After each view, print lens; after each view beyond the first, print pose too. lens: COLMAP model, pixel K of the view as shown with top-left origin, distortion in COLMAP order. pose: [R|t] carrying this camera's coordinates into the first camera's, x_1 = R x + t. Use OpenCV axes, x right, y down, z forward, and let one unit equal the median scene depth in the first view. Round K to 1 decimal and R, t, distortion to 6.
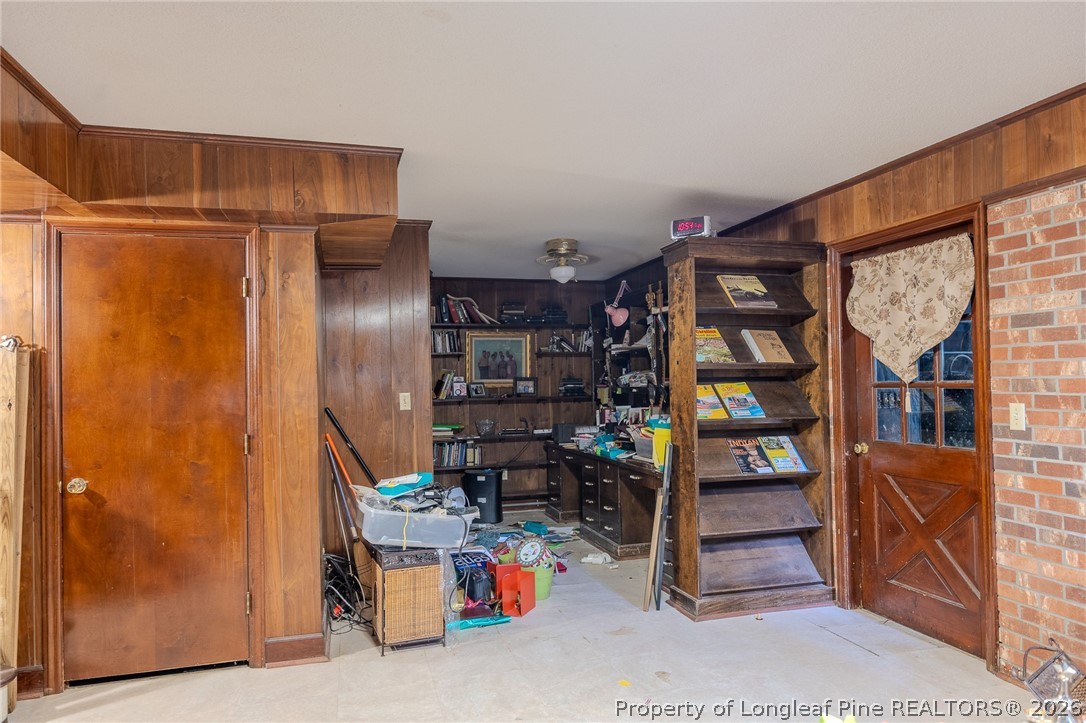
lens RADIAL K [[698.3, 0, 542.6], [0, 698.3, 367.3], [0, 0, 1]] dist [0.002573, -0.002148]
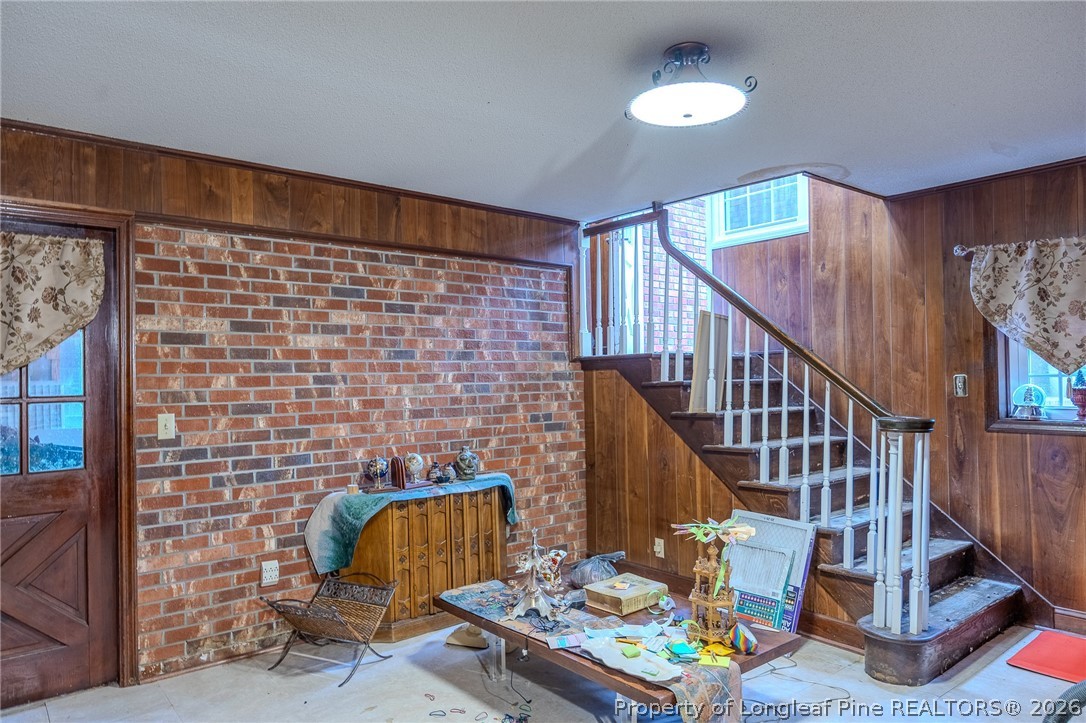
lens RADIAL K [[698.3, 0, 542.9], [0, 698.3, 364.3], [0, 0, 1]] dist [0.002573, -0.002148]
pose [[-0.404980, 0.039308, 0.913480, -0.558599], [0.002695, 0.999122, -0.041798, 0.021847], [-0.914322, -0.014465, -0.404730, 0.922240]]
